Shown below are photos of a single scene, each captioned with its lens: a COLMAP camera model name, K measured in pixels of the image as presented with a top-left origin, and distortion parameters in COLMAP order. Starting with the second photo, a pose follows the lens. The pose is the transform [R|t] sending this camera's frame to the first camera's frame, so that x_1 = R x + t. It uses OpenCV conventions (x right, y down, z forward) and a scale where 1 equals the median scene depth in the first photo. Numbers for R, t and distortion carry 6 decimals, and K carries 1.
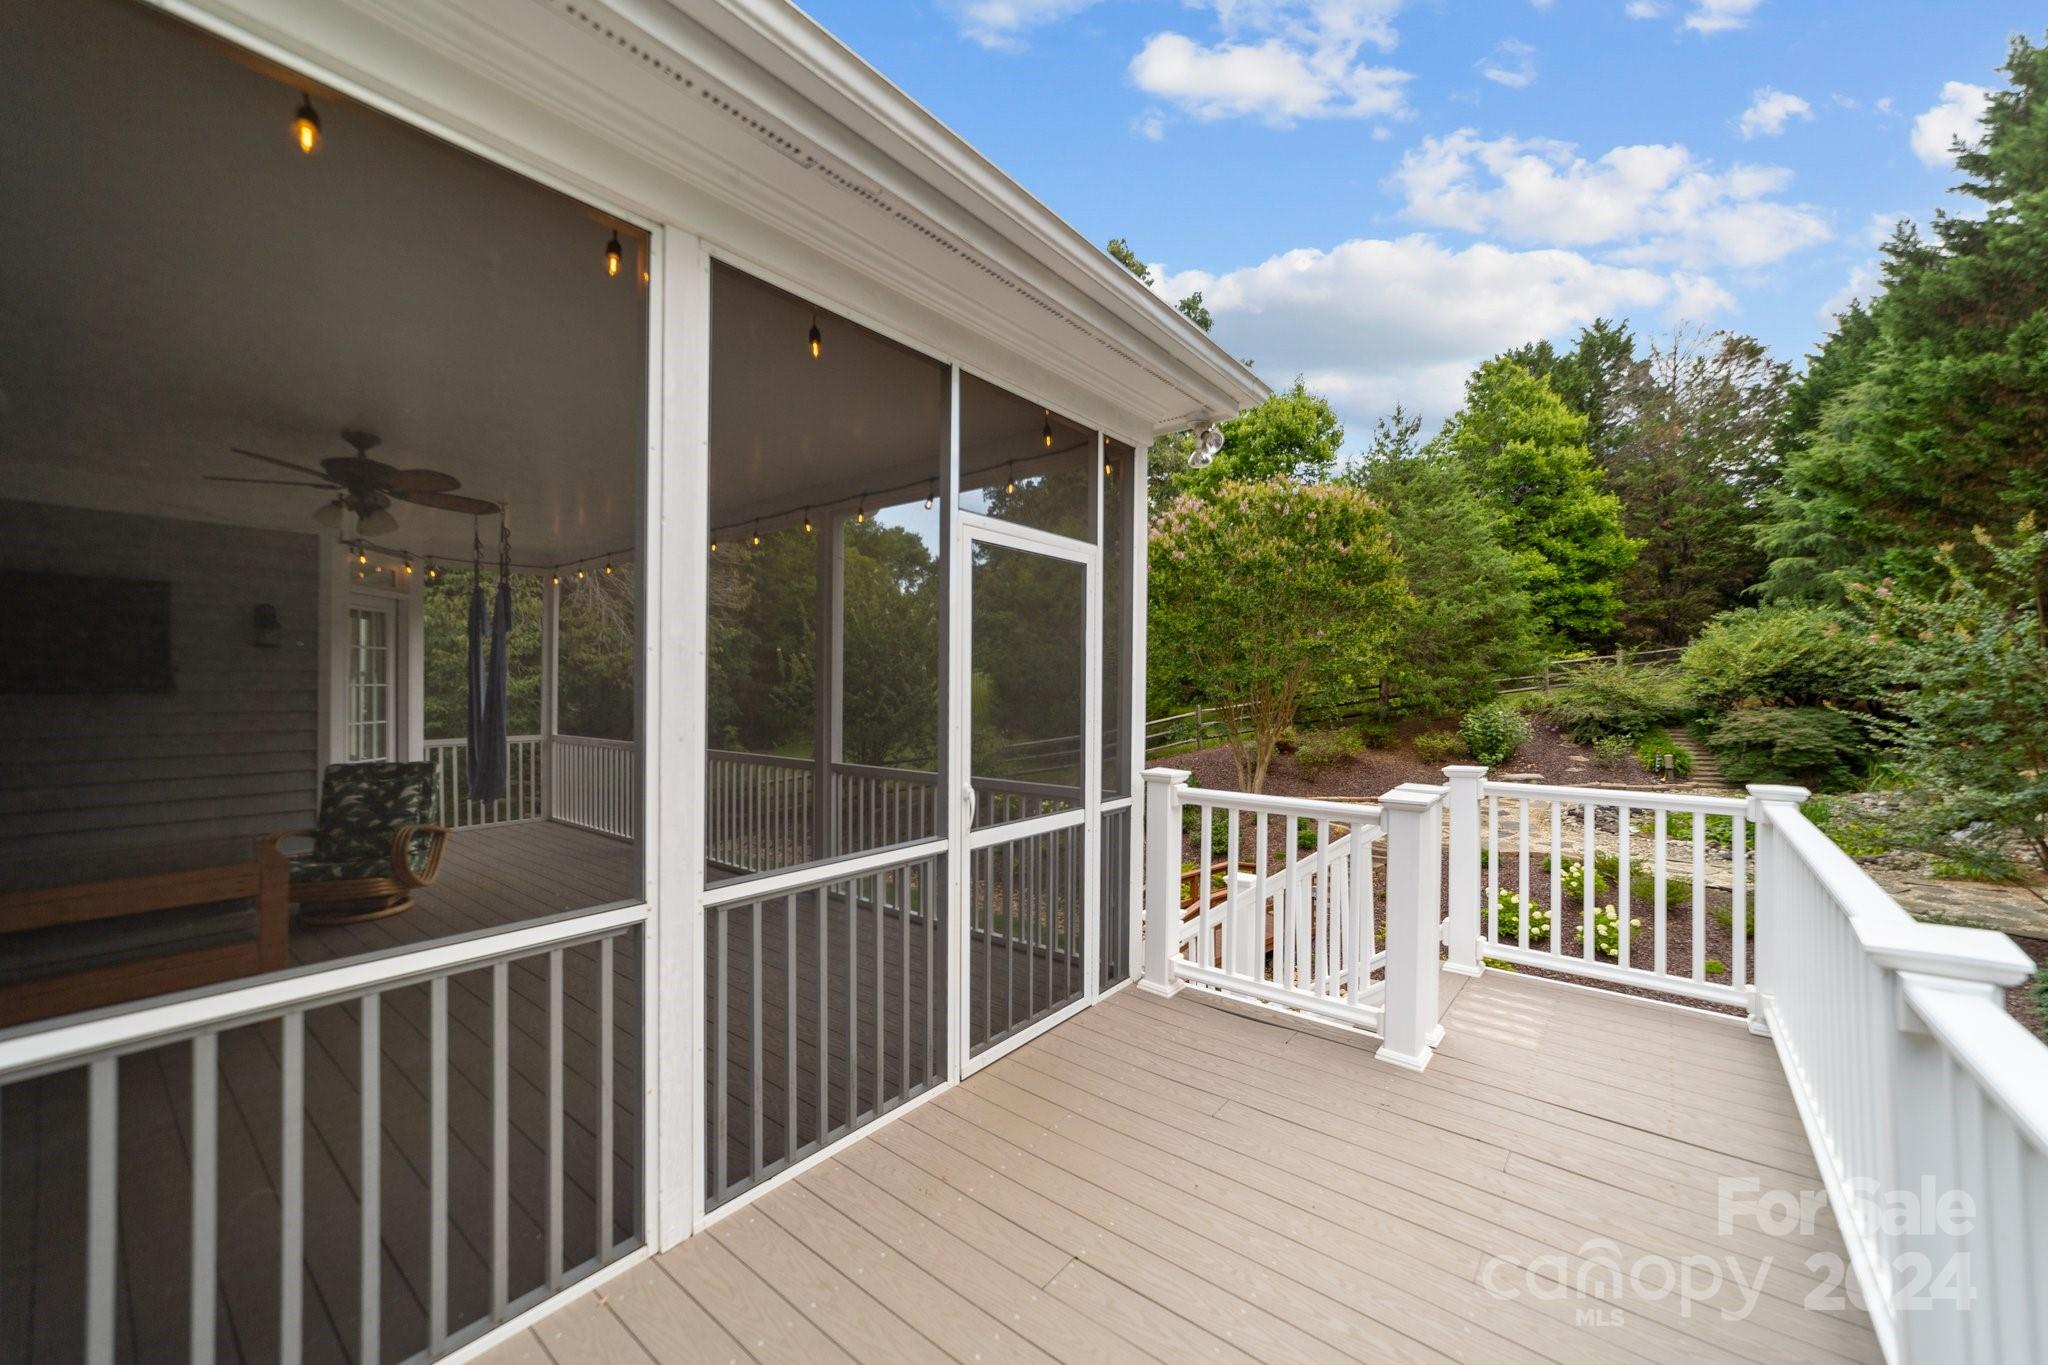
lens RADIAL K [[795.2, 0, 1020.5], [0, 795.2, 689.6], [0, 0, 1]] dist [-0.022926, 0.011158]
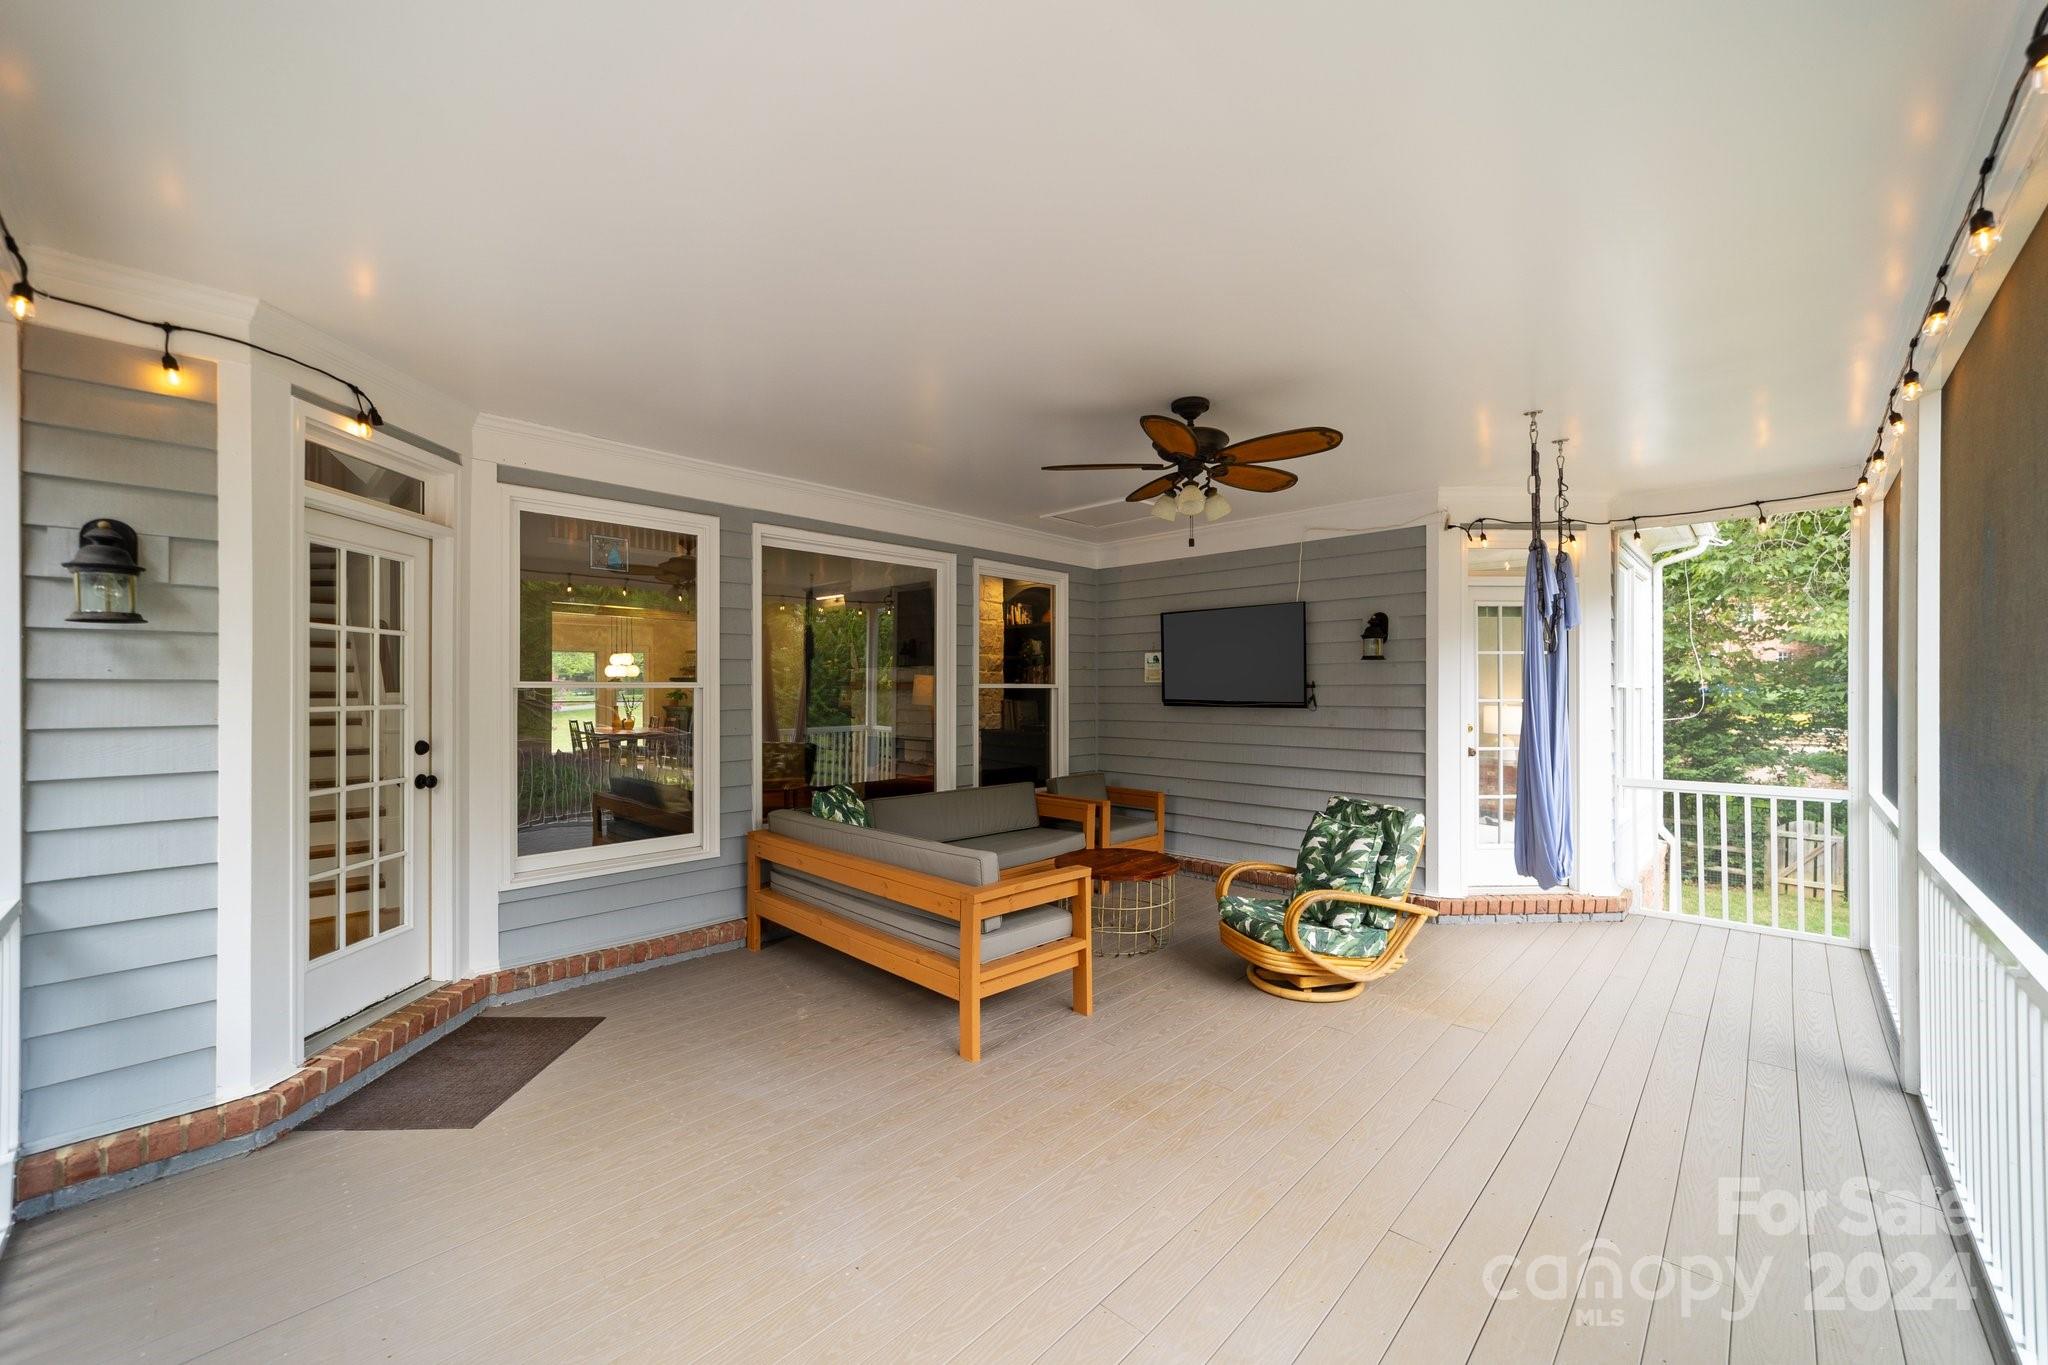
lens RADIAL K [[812.8, 0, 1024.0], [0, 812.8, 682.5], [0, 0, 1]] dist [-0.000498, 0.000221]
pose [[-0.088949, -0.014609, -0.995929, 0.005107], [-0.007693, 0.999873, -0.013980, -0.002885], [0.996007, 0.006418, -0.089050, 0.185243]]
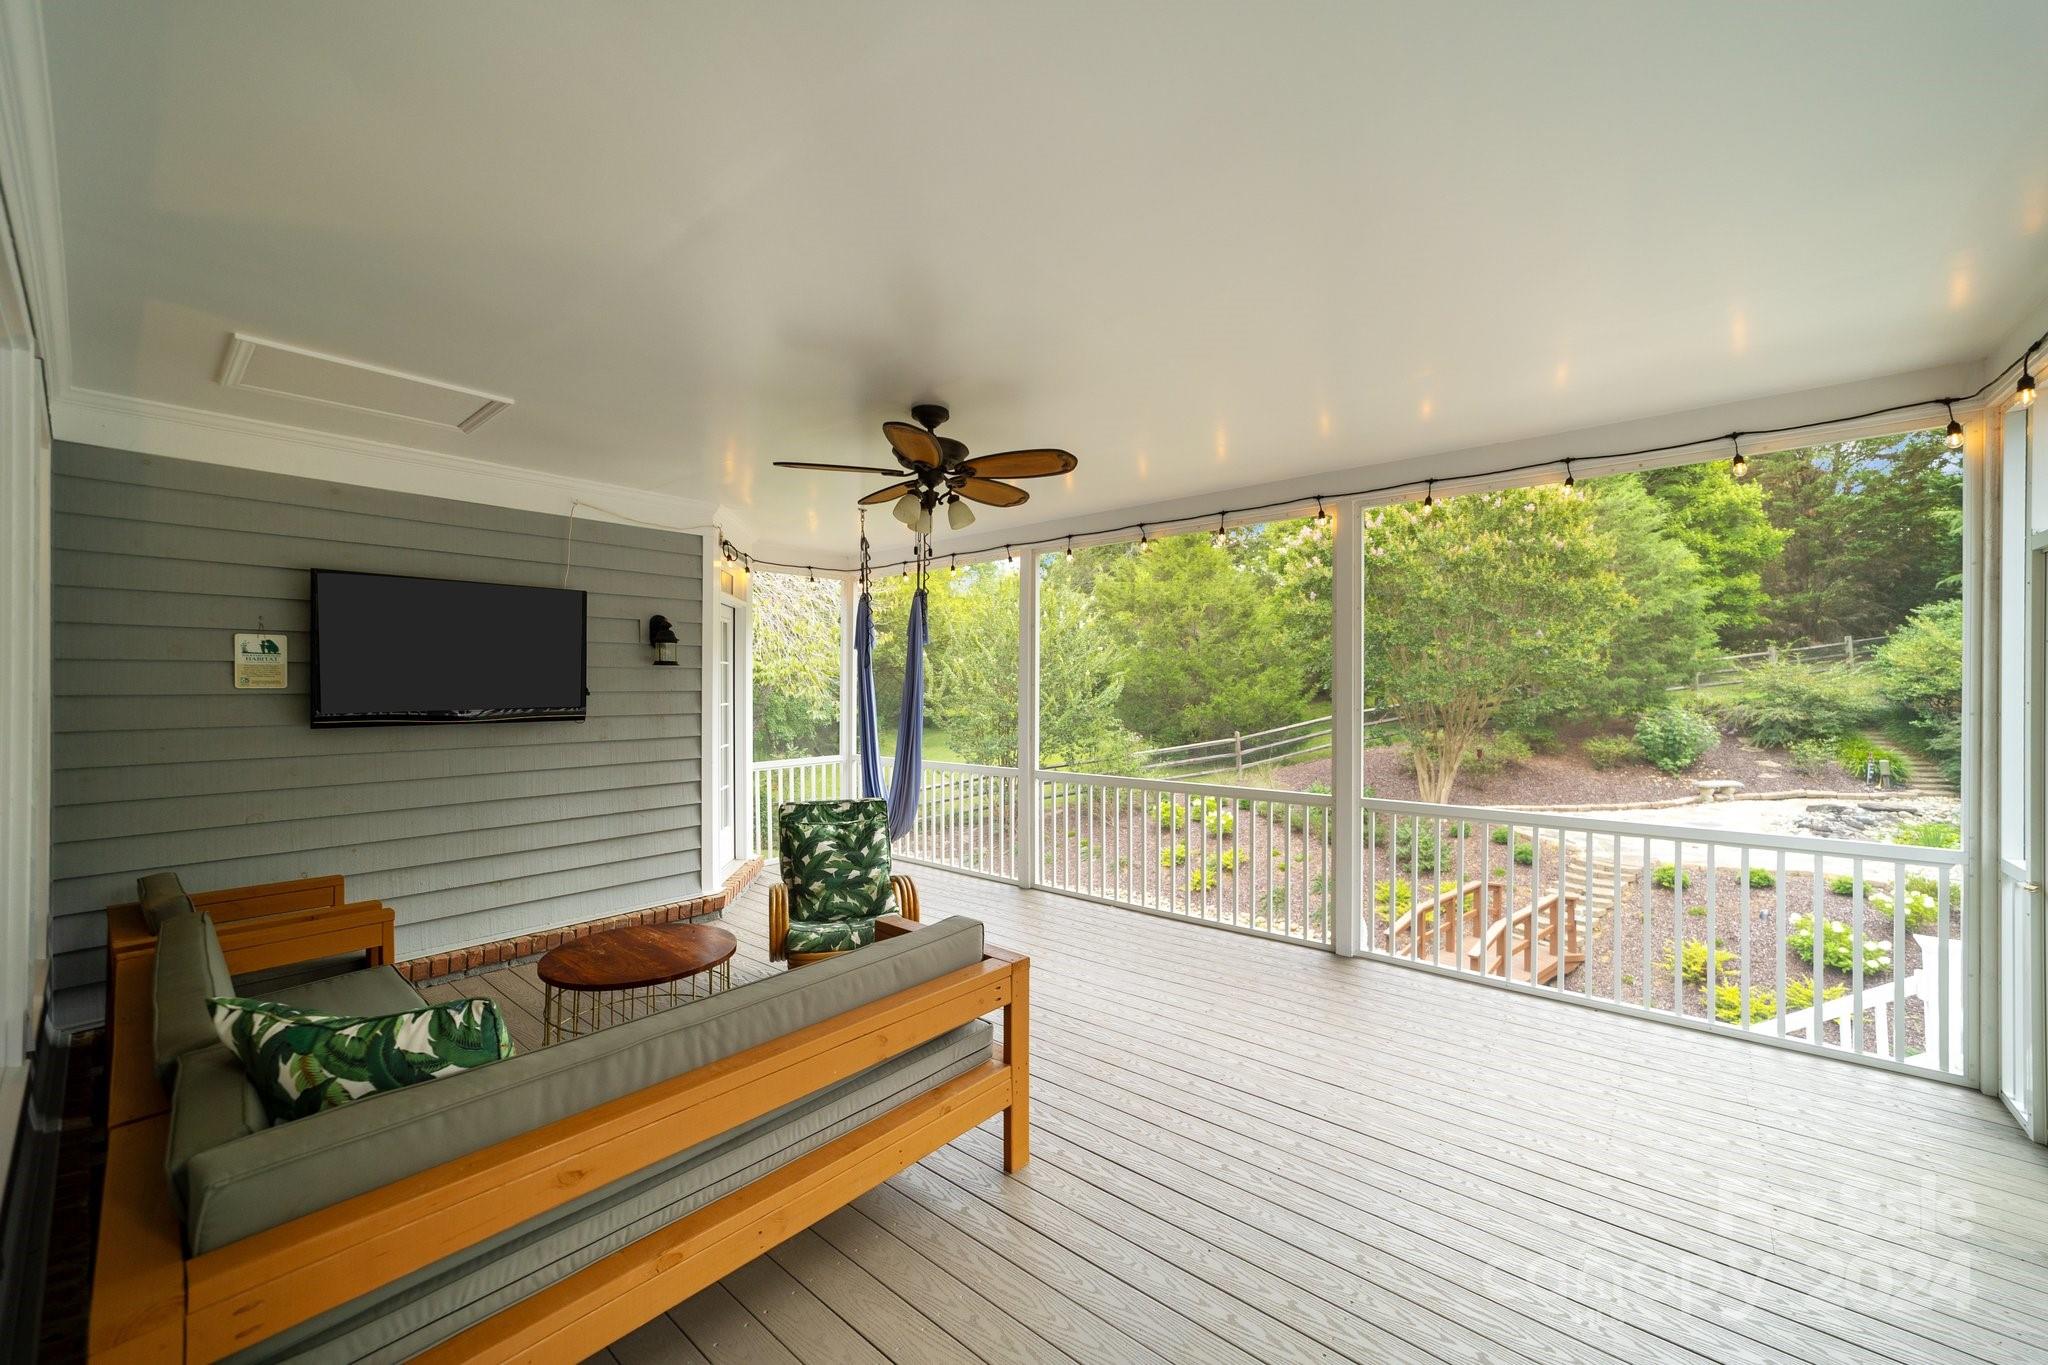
lens RADIAL K [[790.4, 0, 1018.8], [0, 790.4, 672.6], [0, 0, 1]] dist [-0.002838, -0.000138]
pose [[0.999467, -0.007073, -0.031874, -0.147678], [0.006407, 0.999760, -0.020968, -0.006540], [0.032015, 0.020752, 0.999272, 0.037506]]
